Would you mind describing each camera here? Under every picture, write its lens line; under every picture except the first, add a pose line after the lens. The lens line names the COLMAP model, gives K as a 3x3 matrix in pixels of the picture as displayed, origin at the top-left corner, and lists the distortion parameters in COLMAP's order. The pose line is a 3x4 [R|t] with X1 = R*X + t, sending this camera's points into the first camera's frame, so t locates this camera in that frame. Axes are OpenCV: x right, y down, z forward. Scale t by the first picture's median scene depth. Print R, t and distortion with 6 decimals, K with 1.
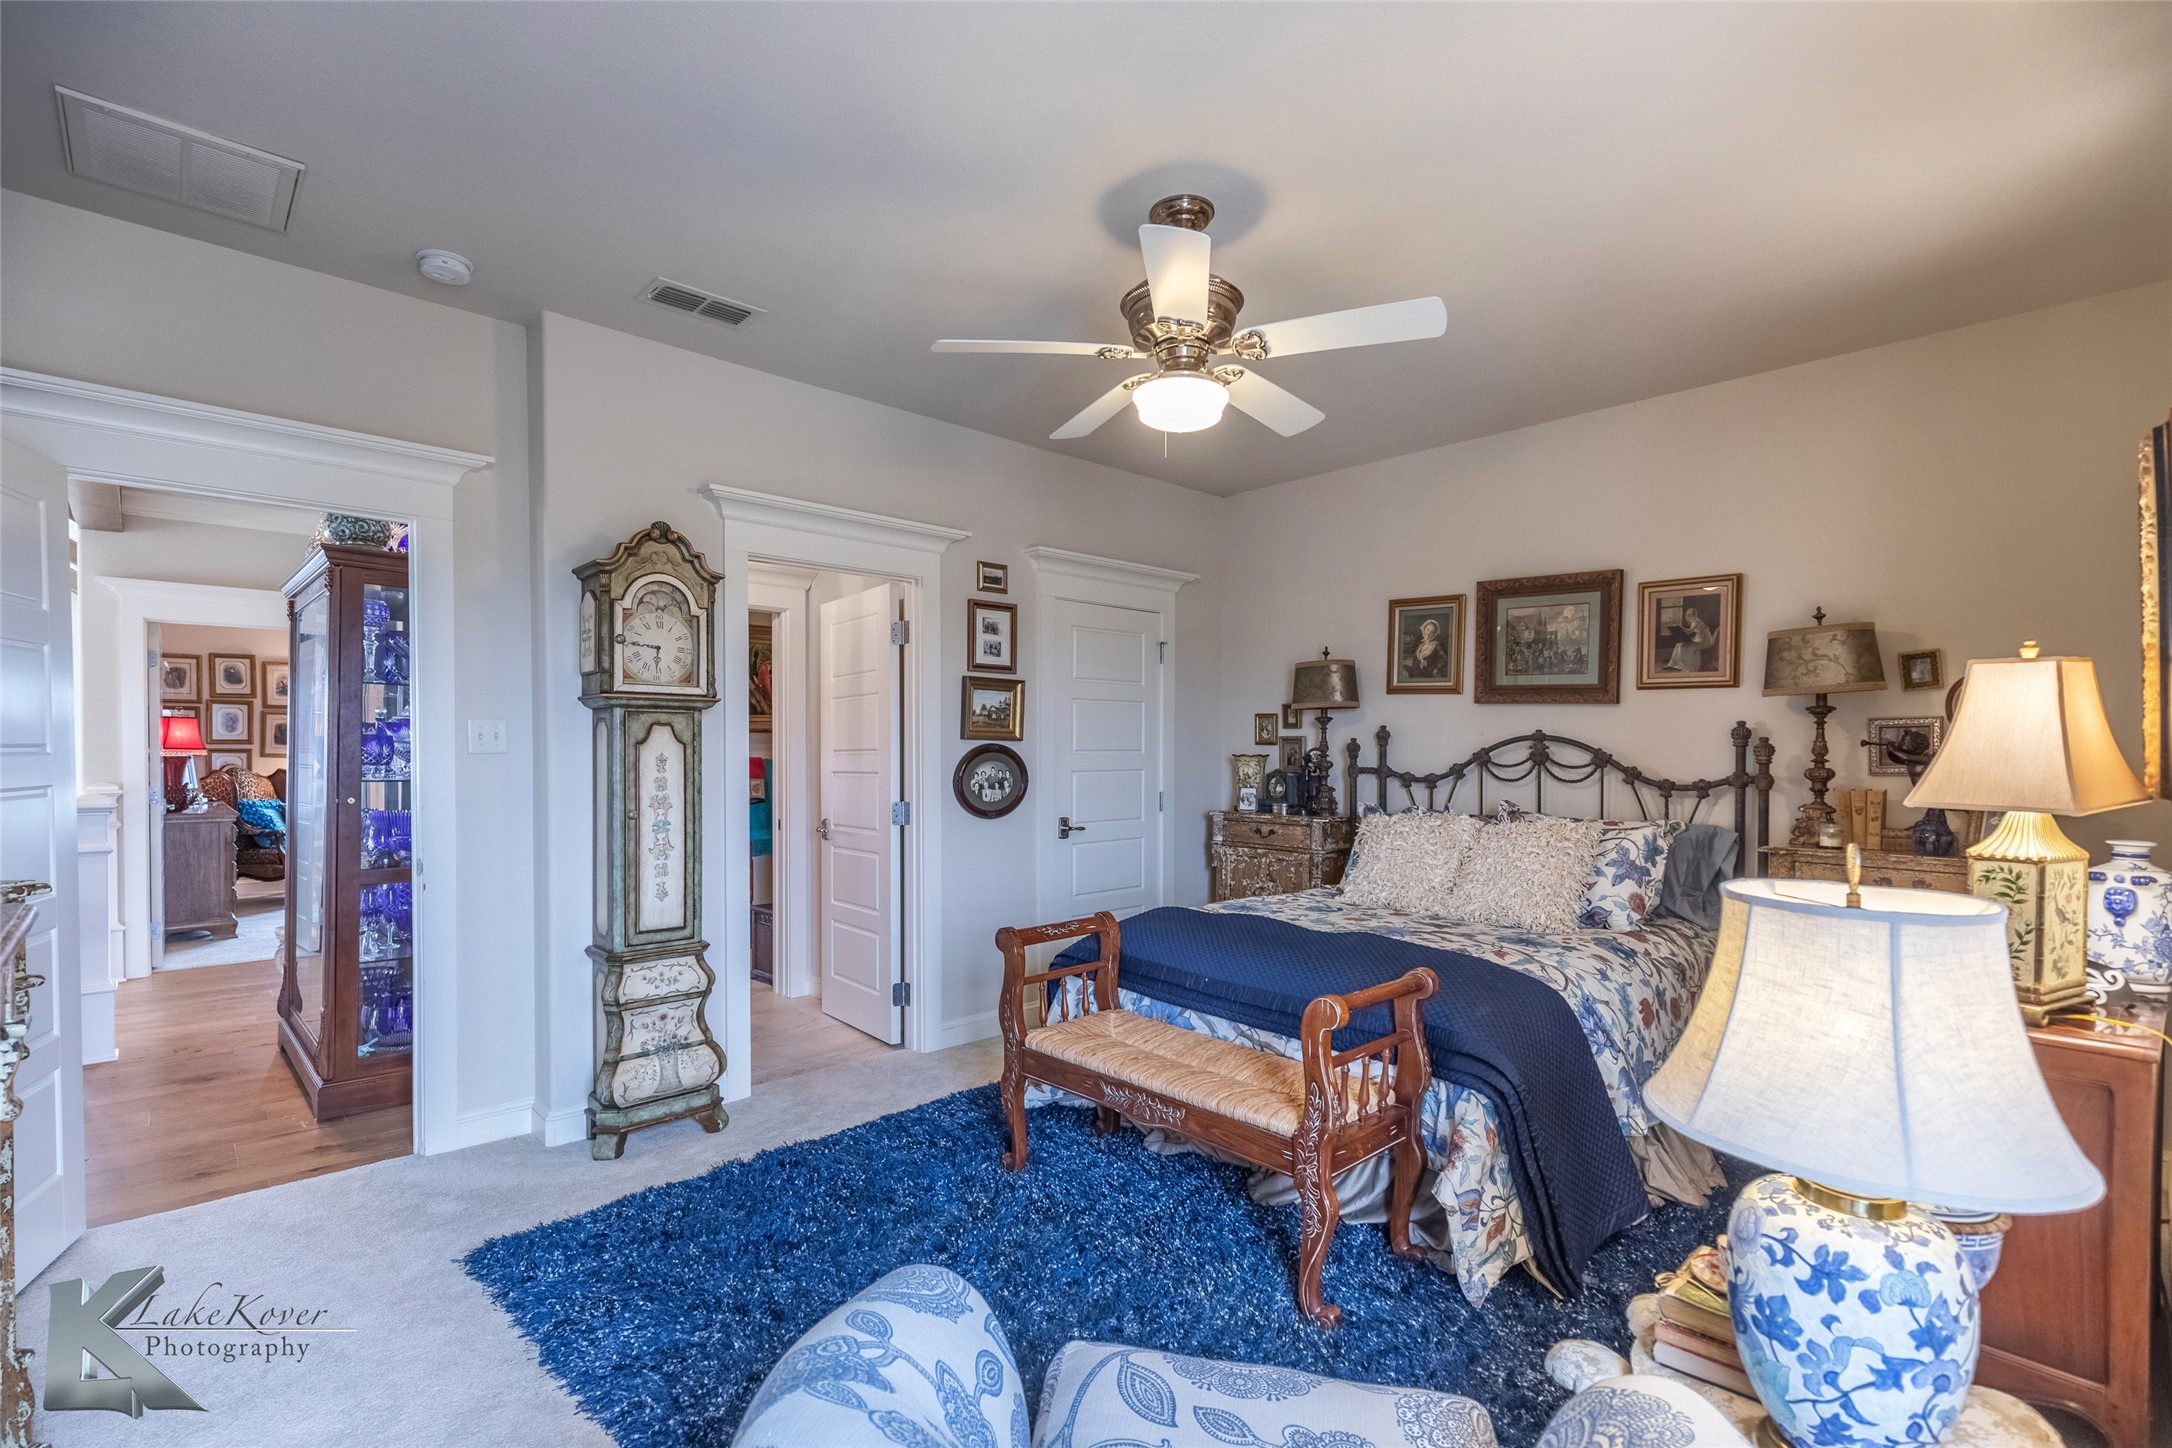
lens RADIAL K [[996.8, 0, 1092.0], [0, 996.8, 769.9], [0, 0, 1]] dist [0.000816, 0.000028]
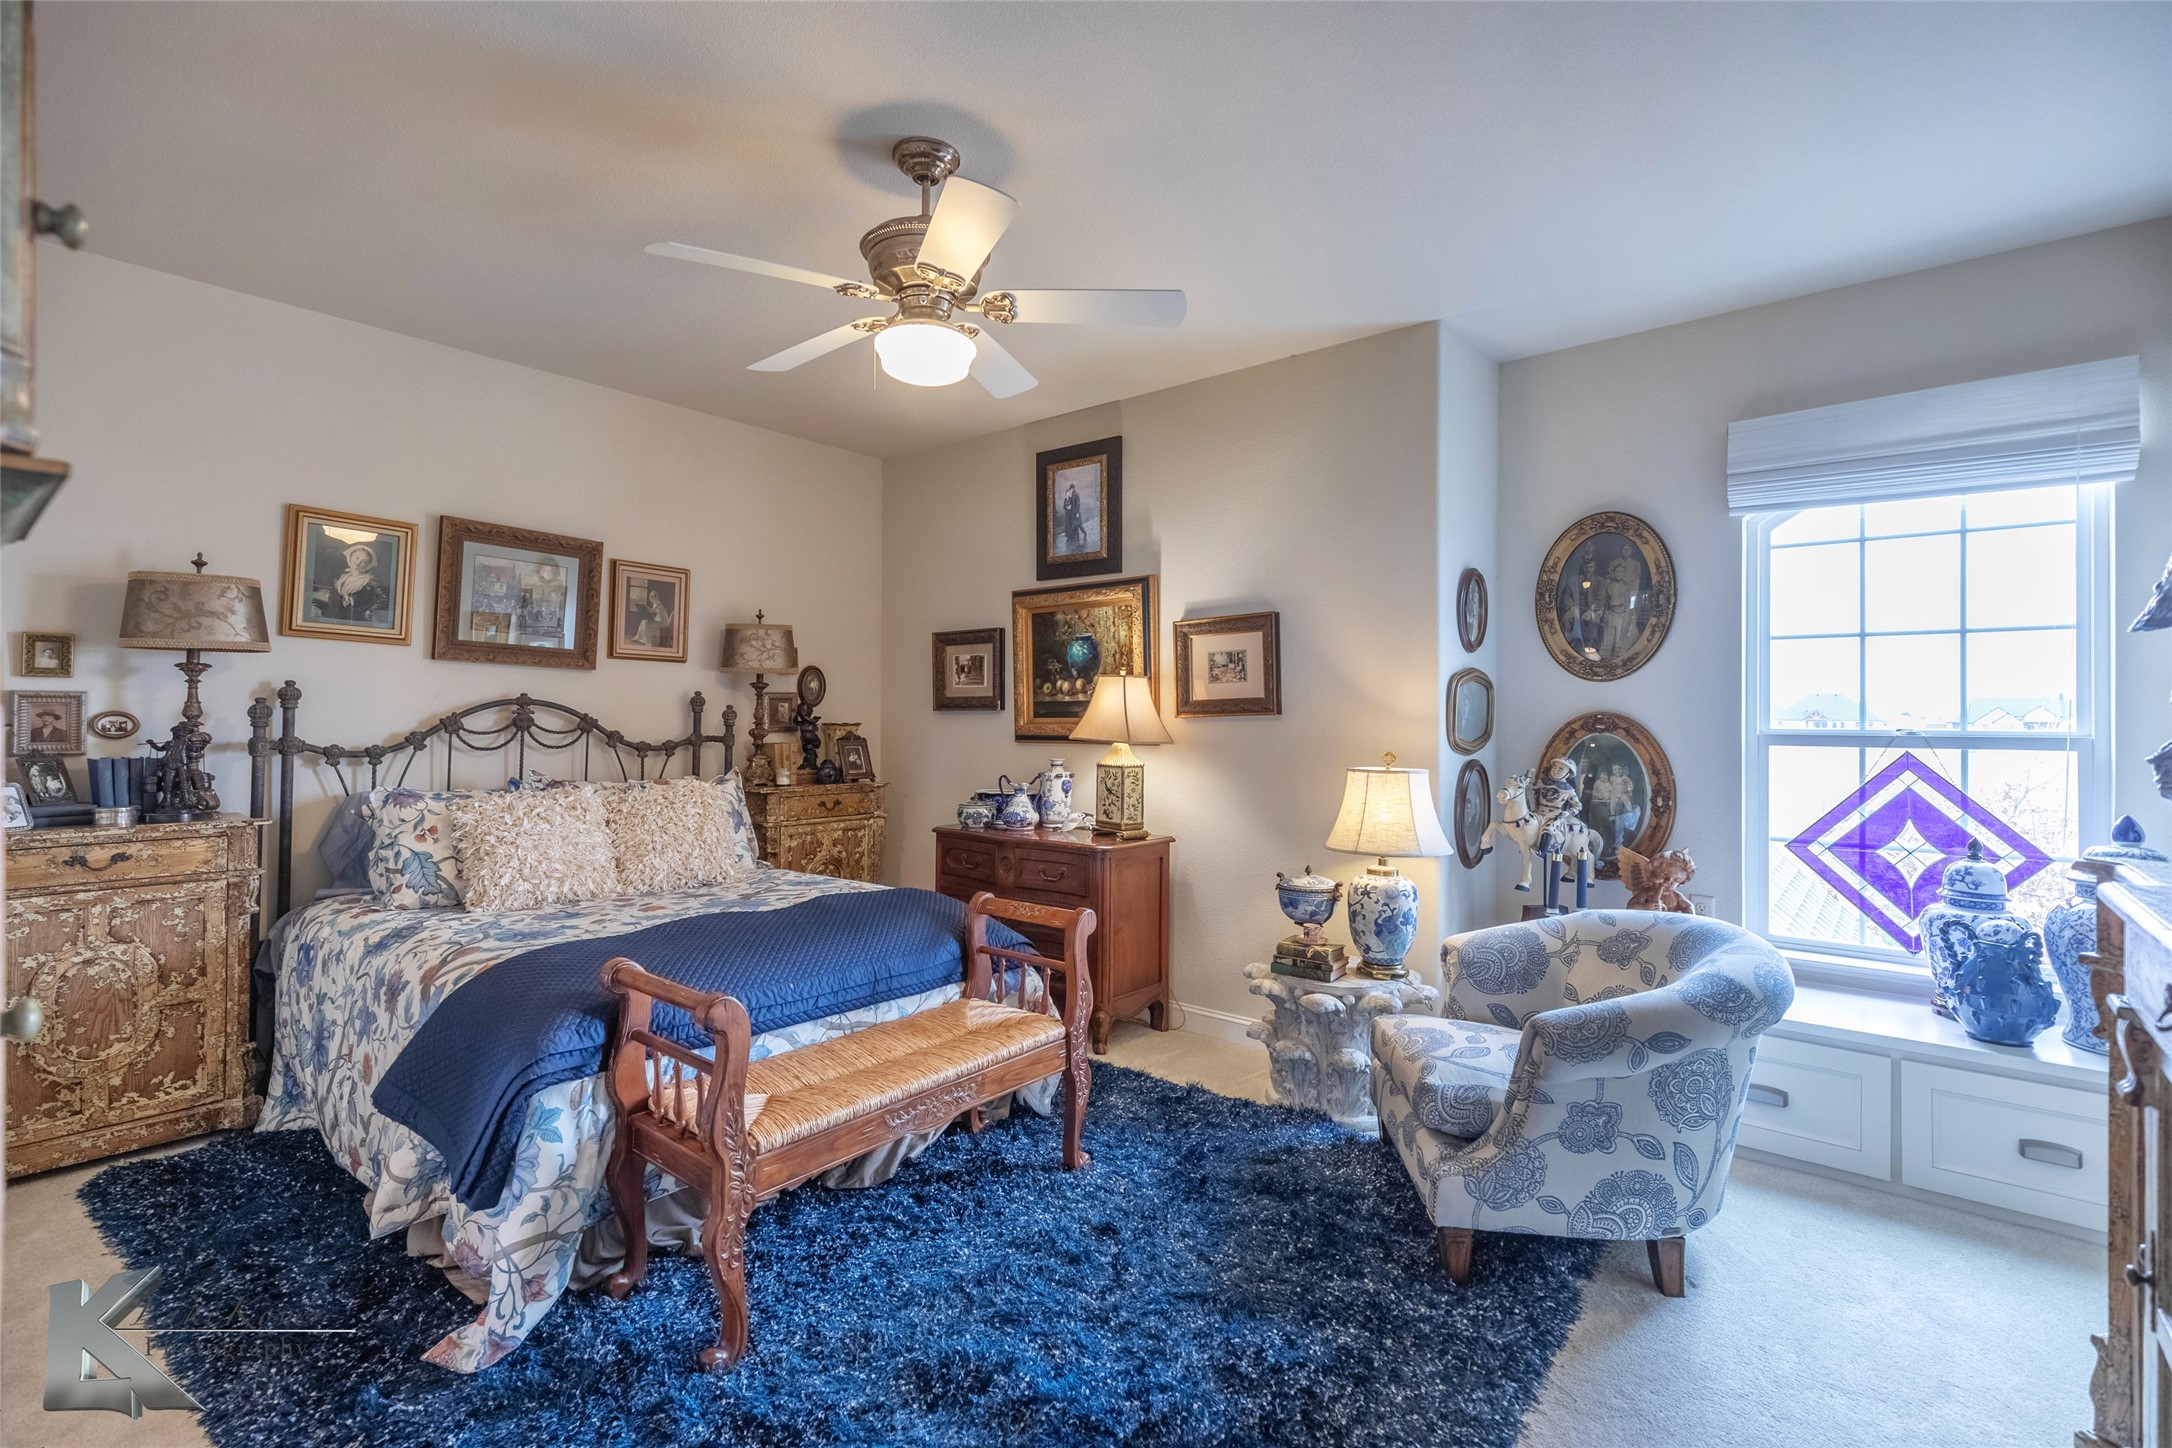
lens RADIAL K [[978.0, 0, 1085.0], [0, 978.0, 713.7], [0, 0, 1]] dist [0.001200, 0.000048]
pose [[-0.129889, -0.000689, 0.991528, -0.558537], [0.018056, 0.999832, 0.003060, -0.015338], [-0.991364, 0.018301, -0.129855, 0.638556]]
